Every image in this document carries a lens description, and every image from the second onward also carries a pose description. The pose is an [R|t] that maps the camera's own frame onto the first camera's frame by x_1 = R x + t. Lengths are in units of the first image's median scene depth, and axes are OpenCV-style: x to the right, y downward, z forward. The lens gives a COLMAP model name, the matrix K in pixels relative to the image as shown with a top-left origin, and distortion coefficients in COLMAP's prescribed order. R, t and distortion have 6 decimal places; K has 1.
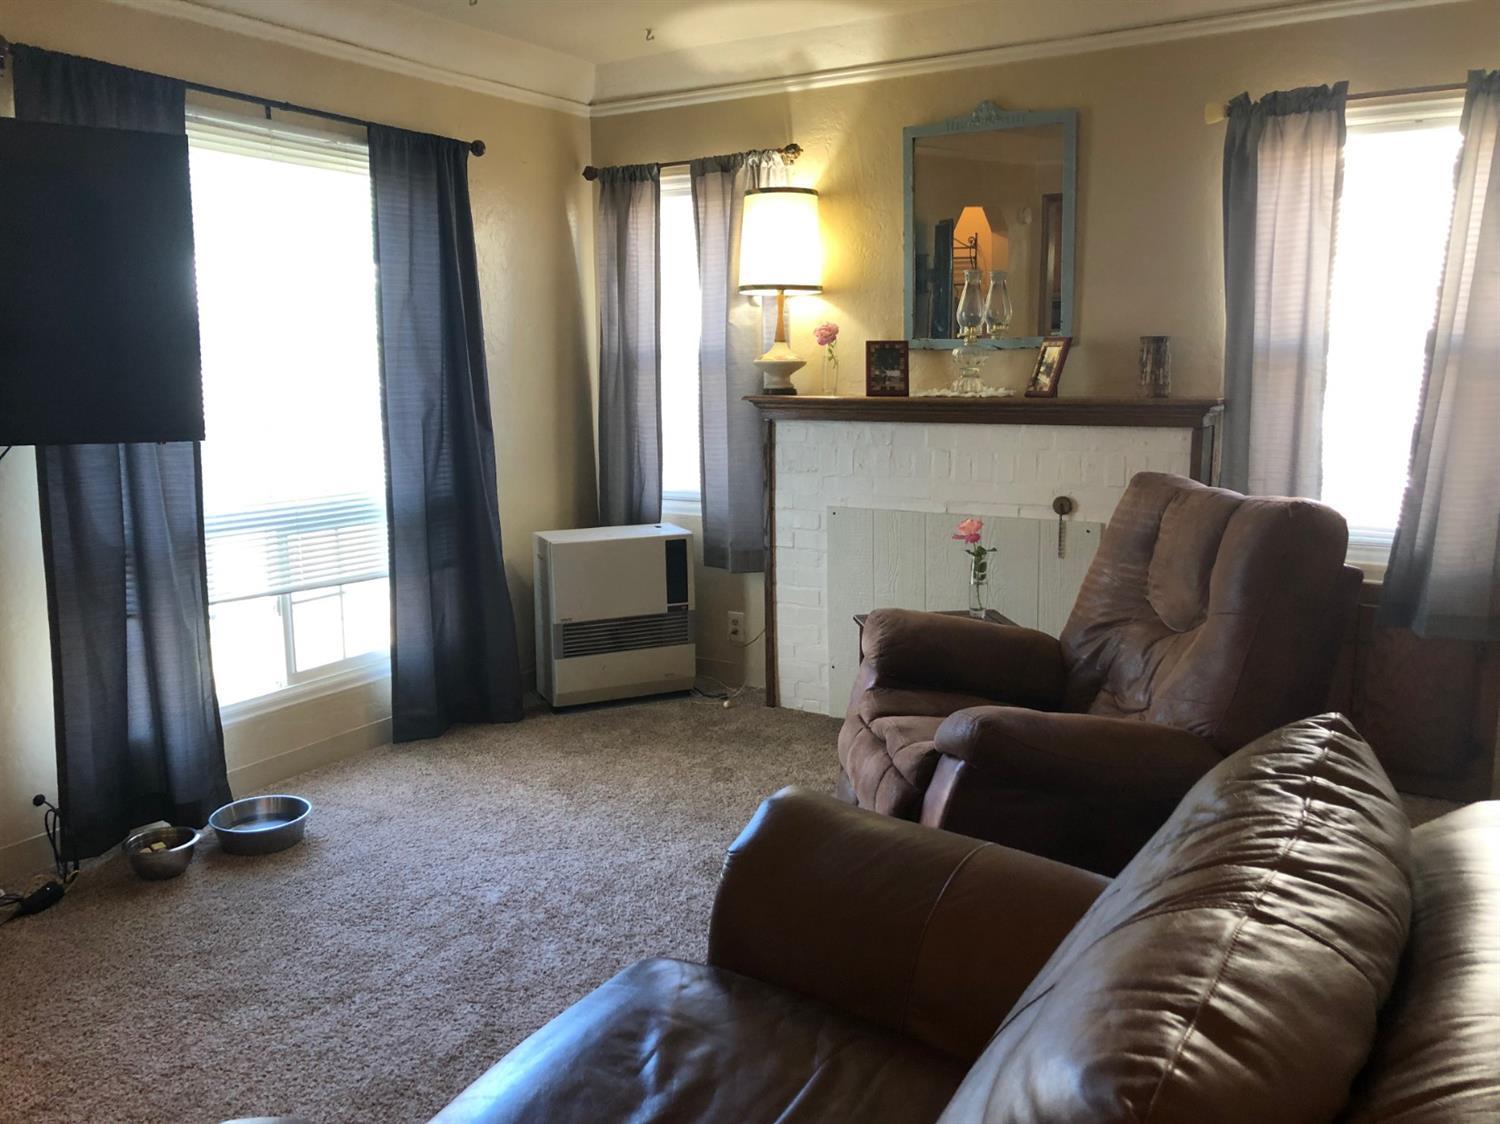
lens RADIAL K [[1228.0, 0, 755.0], [0, 1228.0, 559.4], [0, 0, 1]] dist [0.027384, -0.020064]
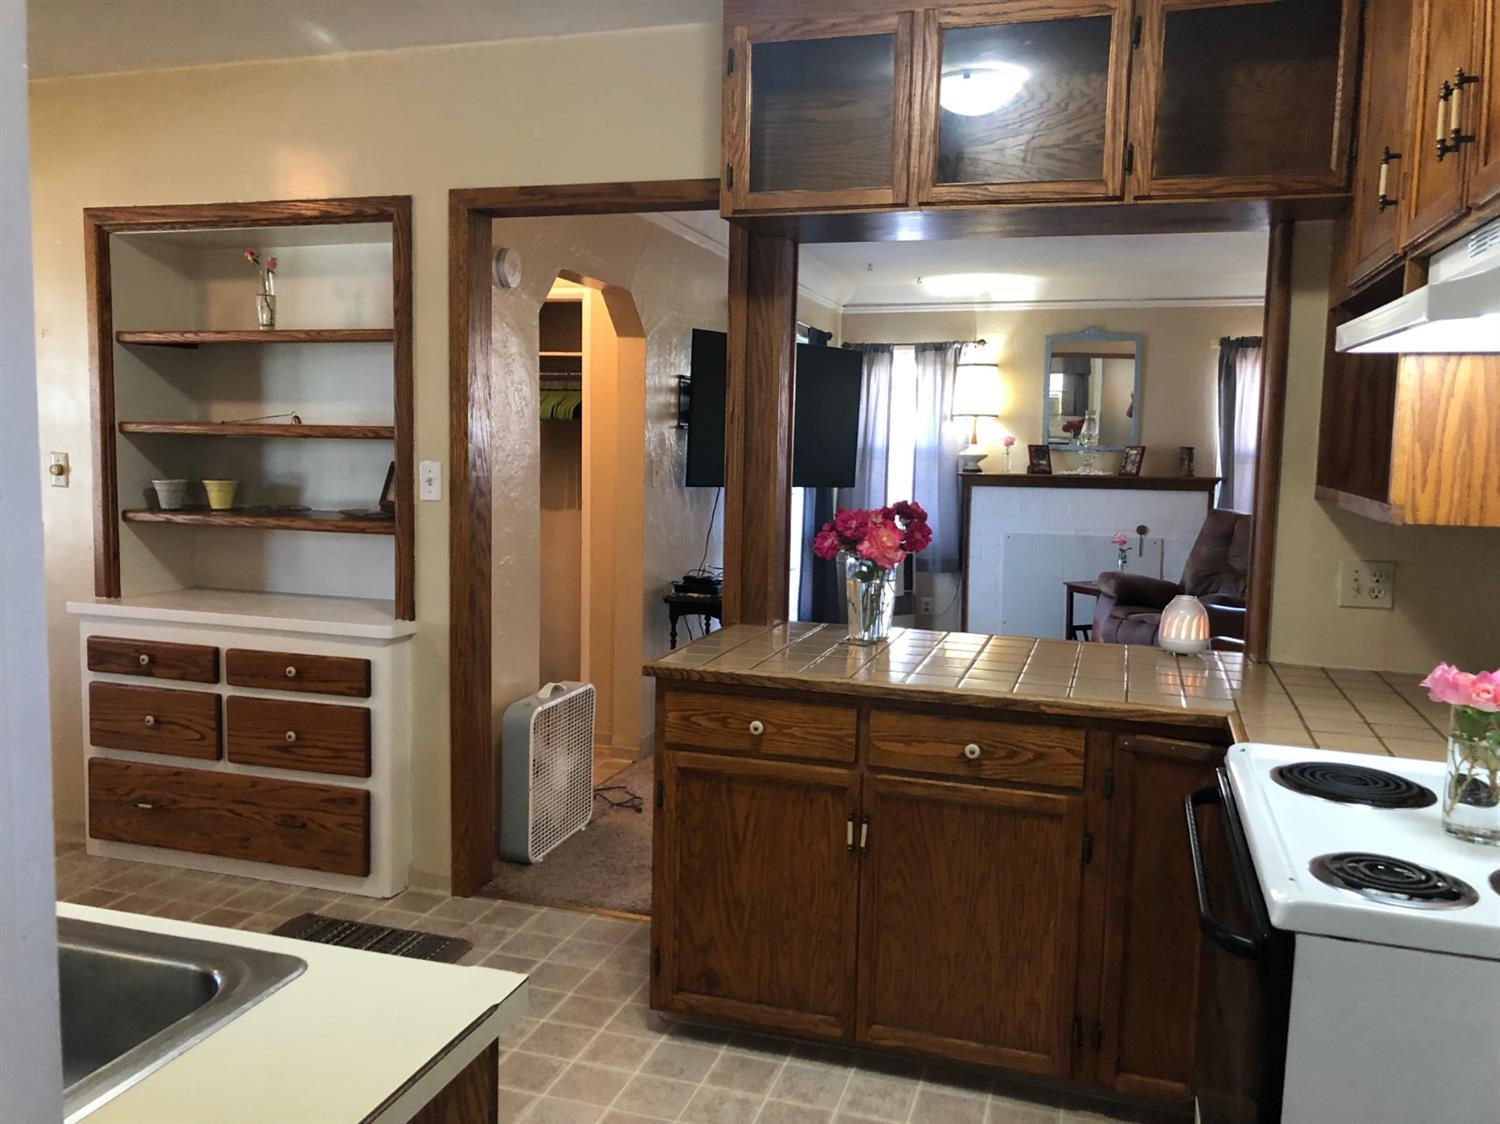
lens RADIAL K [[1228.0, 0, 739.5], [0, 1228.0, 558.5], [0, 0, 1]] dist [0.027384, -0.020064]
pose [[0.971382, -0.004965, 0.237469, -0.786503], [0.020246, 0.997873, -0.061957, 0.103305], [-0.236656, 0.064992, 0.969417, -0.710141]]
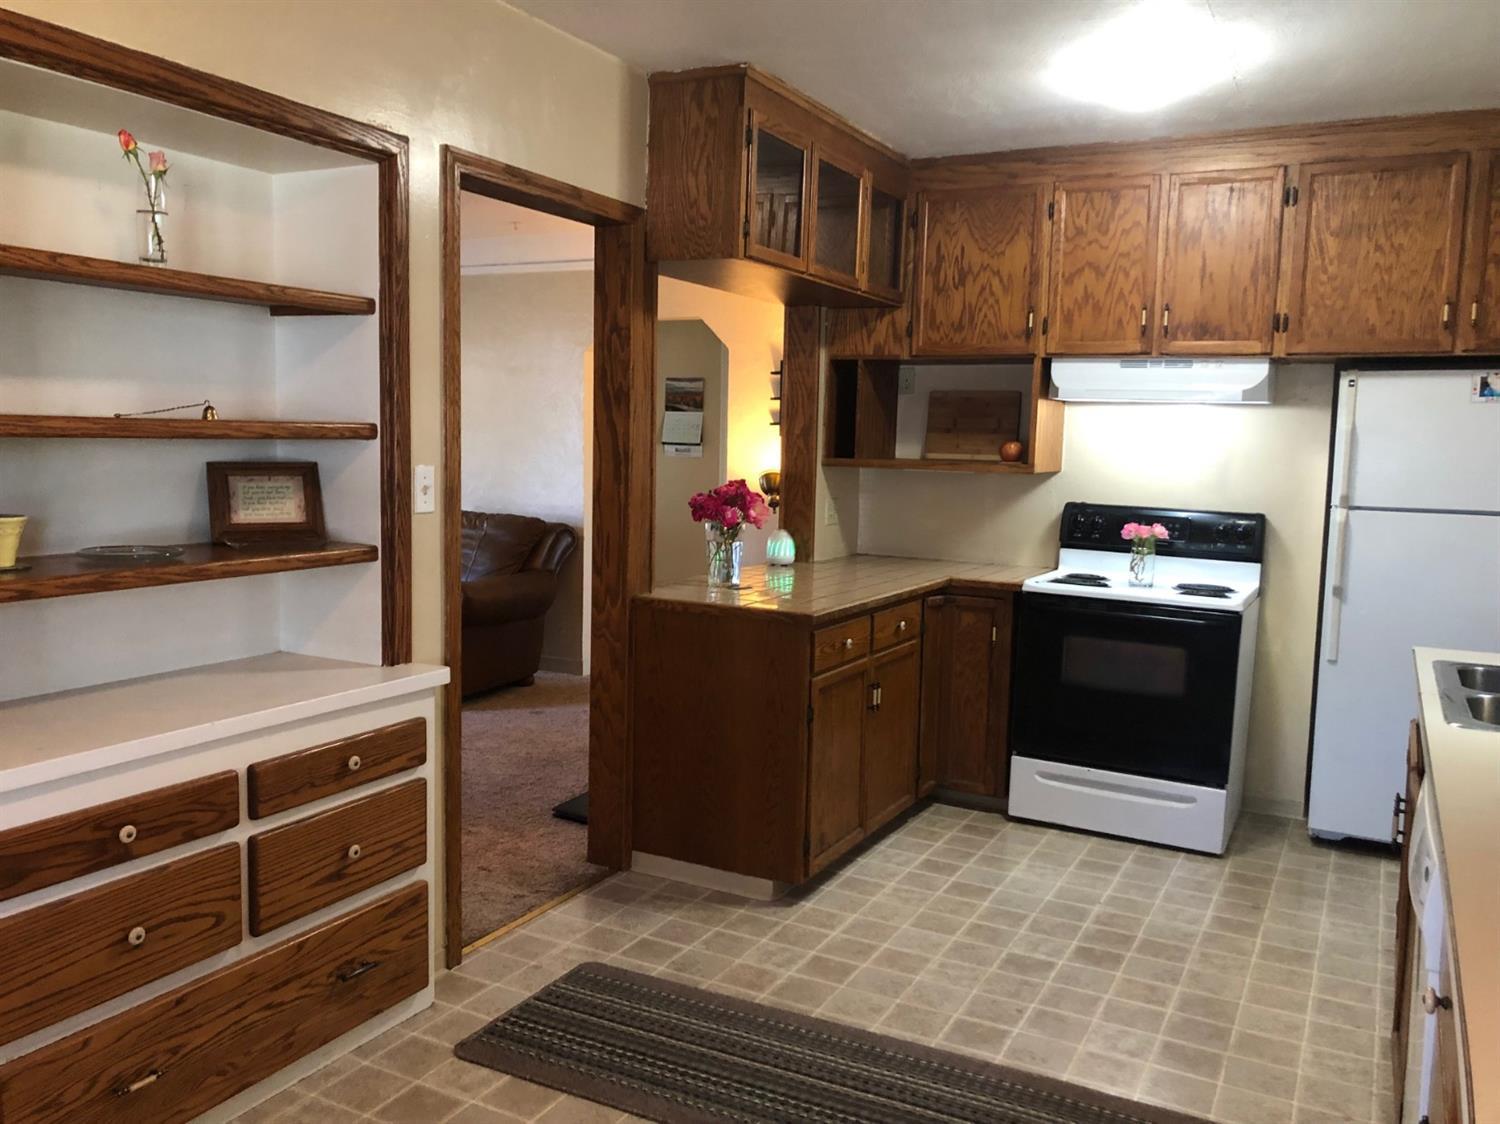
lens RADIAL K [[1228.0, 0, 726.1], [0, 1228.0, 555.8], [0, 0, 1]] dist [0.027384, -0.020064]
pose [[-0.052507, -0.102263, 0.993371, -1.483605], [0.142824, 0.983748, 0.108821, -0.018088], [-0.988354, 0.147591, -0.037048, 0.000782]]
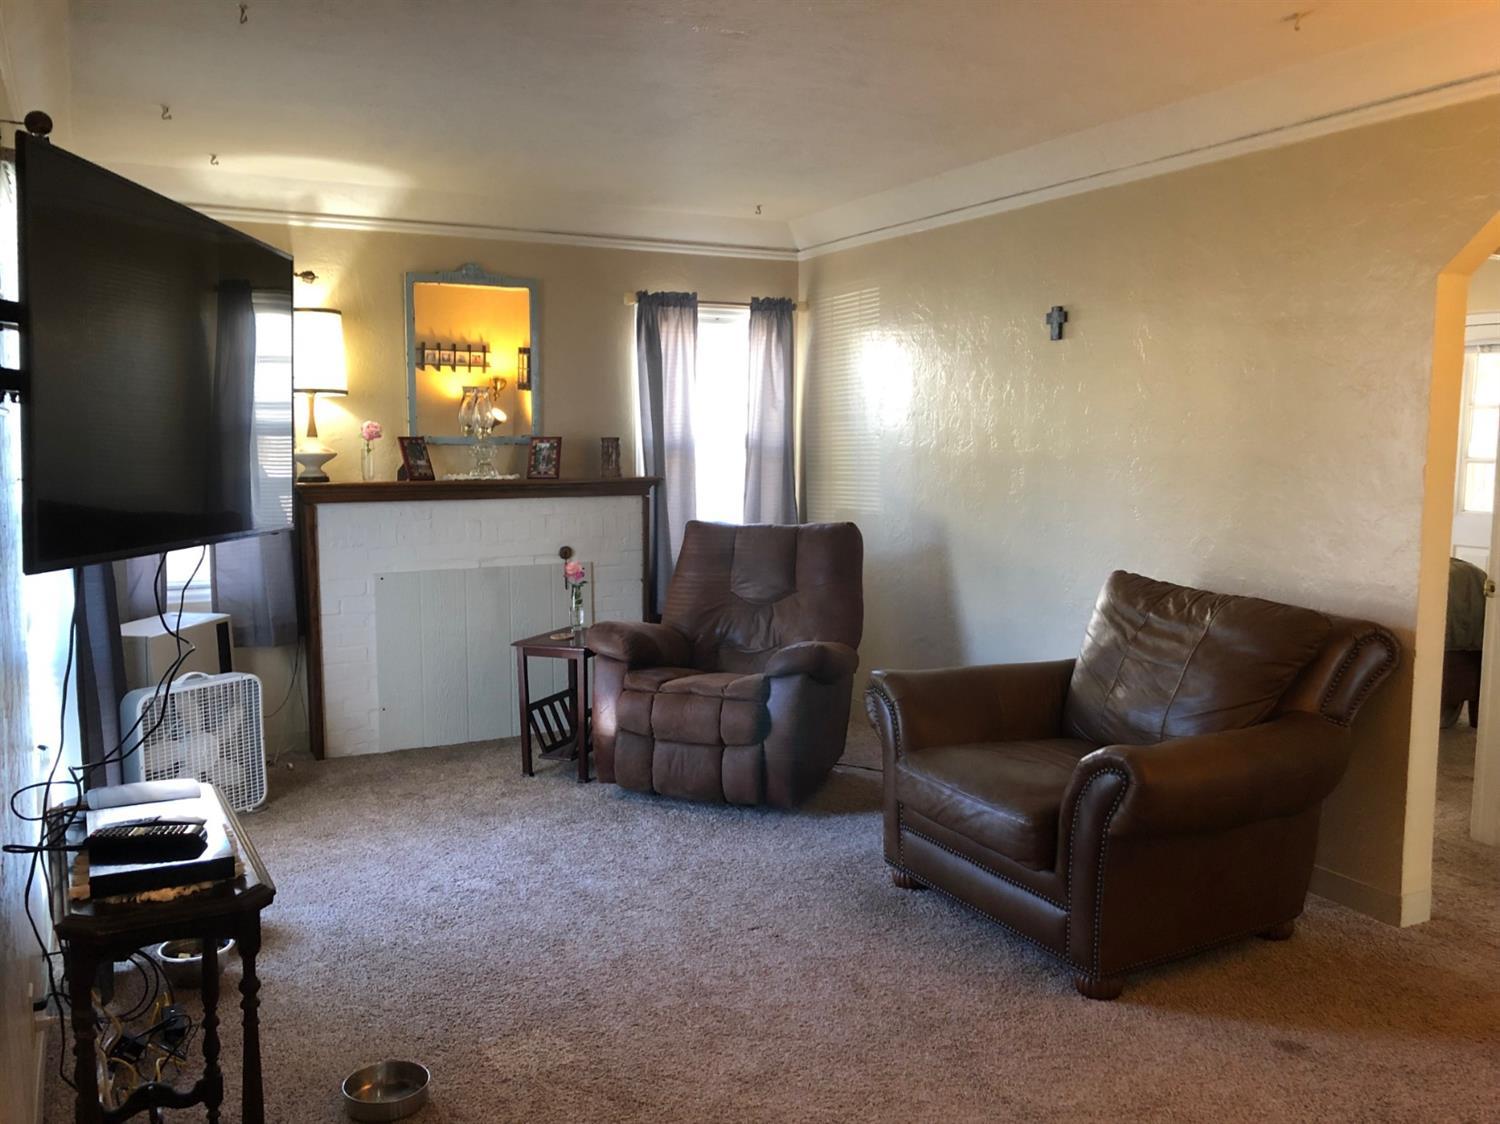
lens RADIAL K [[1228.0, 0, 760.3], [0, 1228.0, 564.4], [0, 0, 1]] dist [0.027384, -0.020064]
pose [[0.517199, -0.086753, 0.851457, -0.789079], [0.137581, 0.990339, 0.017332, -0.022270], [-0.844735, 0.108180, 0.524138, 0.053126]]
